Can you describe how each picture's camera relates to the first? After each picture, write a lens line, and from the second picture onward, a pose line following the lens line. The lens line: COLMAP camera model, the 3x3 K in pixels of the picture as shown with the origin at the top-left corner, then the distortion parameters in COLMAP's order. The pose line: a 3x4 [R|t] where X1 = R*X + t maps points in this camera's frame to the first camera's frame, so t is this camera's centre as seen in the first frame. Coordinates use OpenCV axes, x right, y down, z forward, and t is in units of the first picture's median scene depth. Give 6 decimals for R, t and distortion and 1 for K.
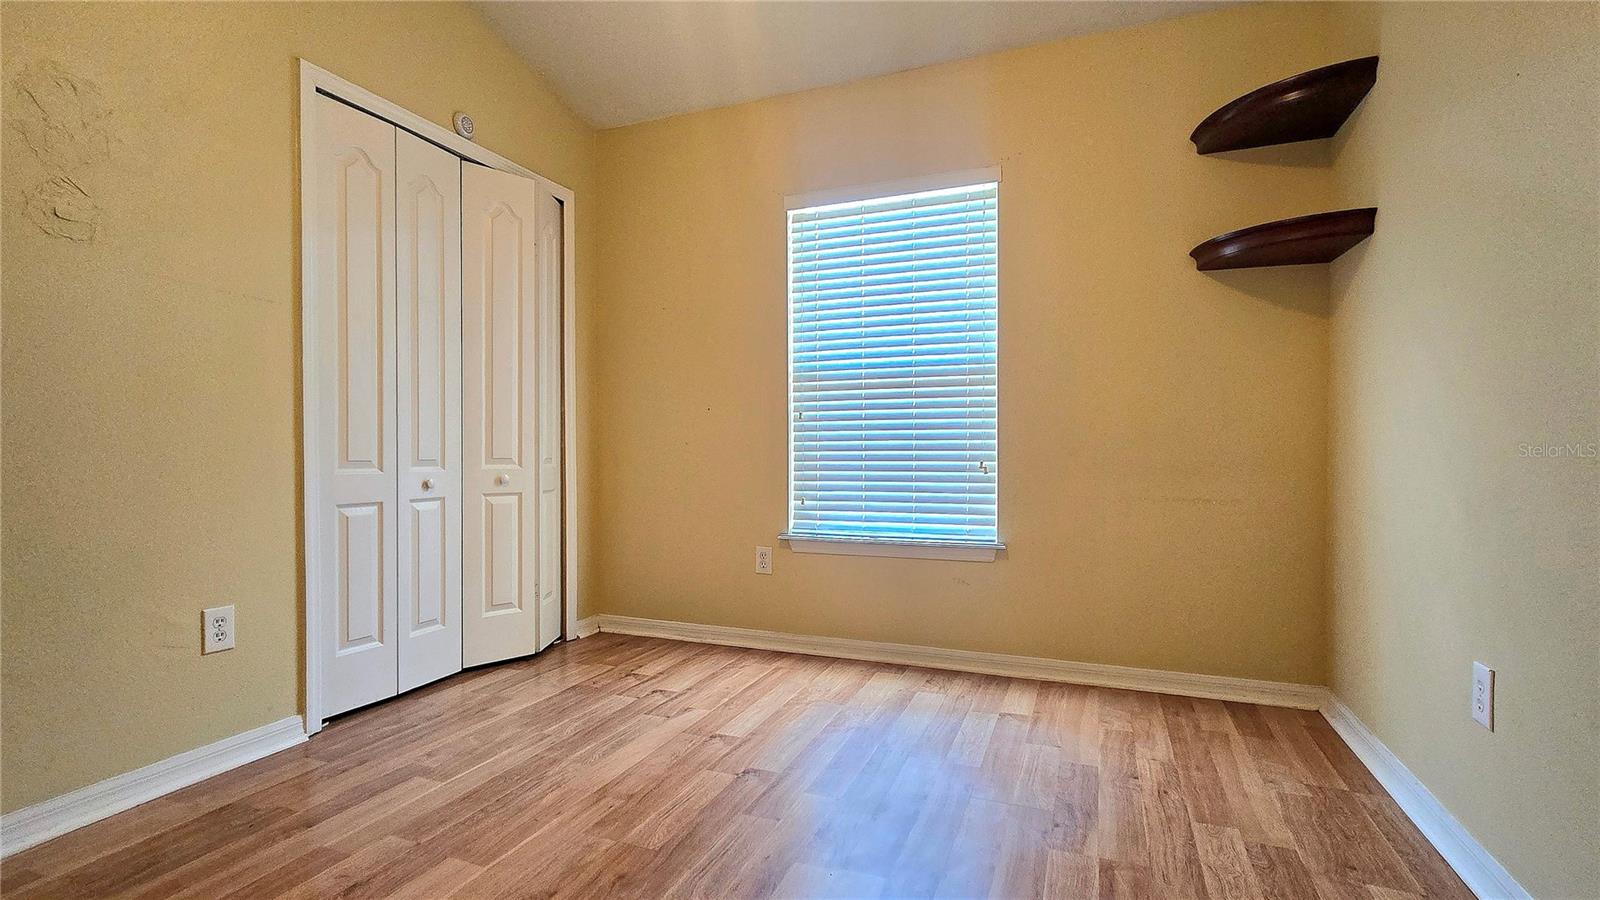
lens RADIAL K [[734.7, 0, 801.1], [0, 734.7, 454.9], [0, 0, 1]] dist [-0.000766, 0.000347]
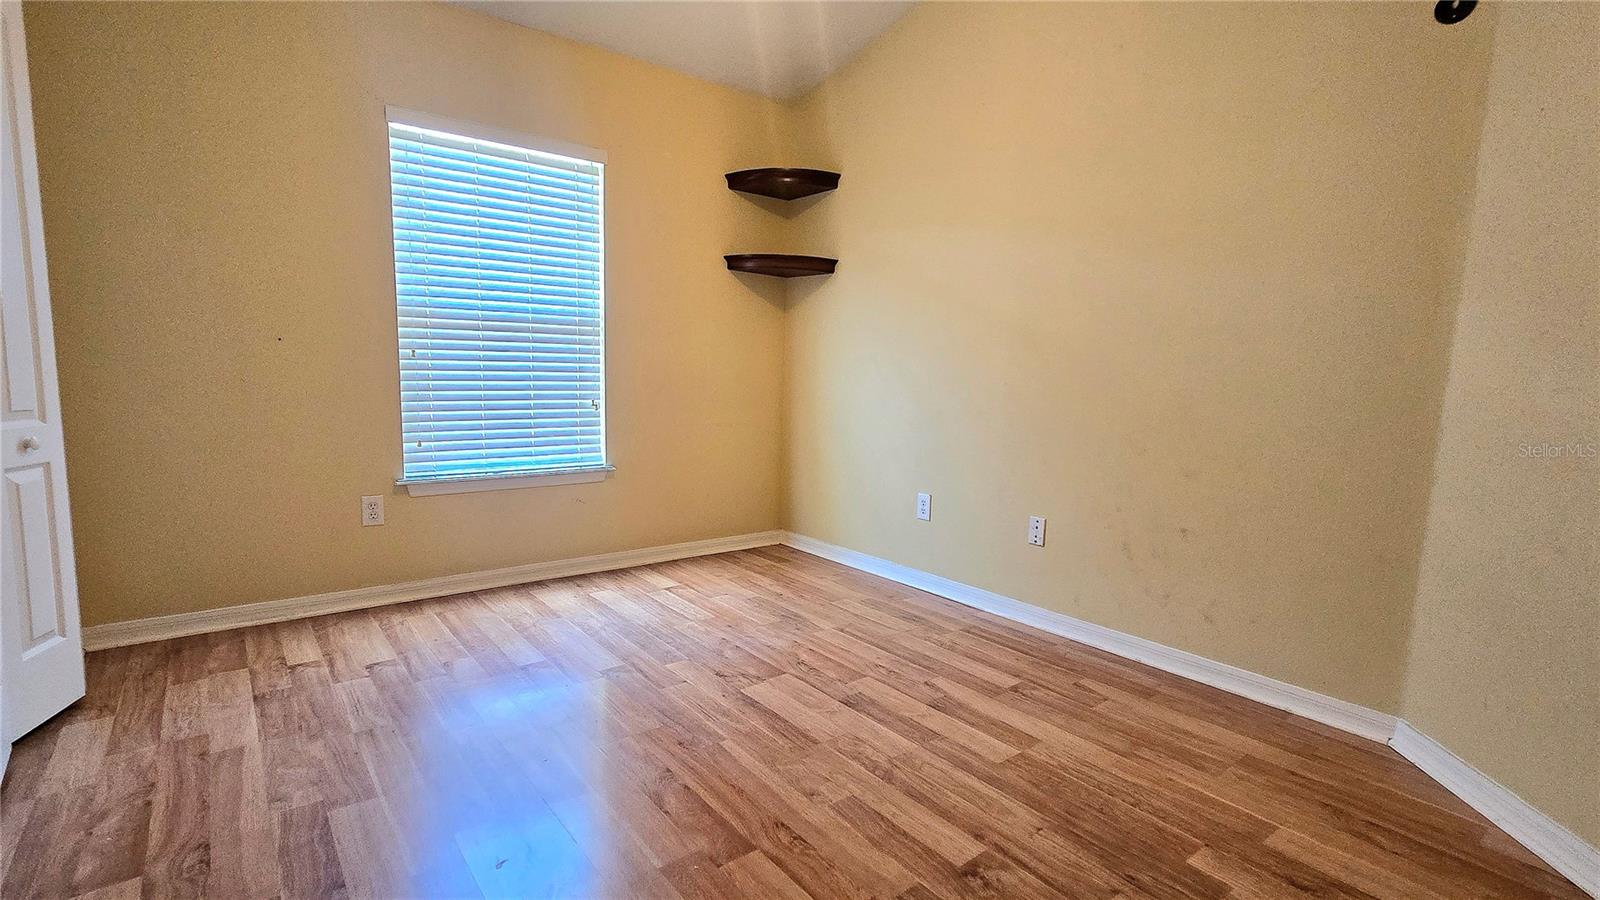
lens RADIAL K [[734.7, 0, 791.0], [0, 734.7, 446.6], [0, 0, 1]] dist [-0.000766, 0.000347]
pose [[0.502439, -0.074944, 0.861358, -0.655665], [-0.019146, 0.995028, 0.097742, -0.039896], [-0.864401, -0.065601, 0.498506, 0.120257]]
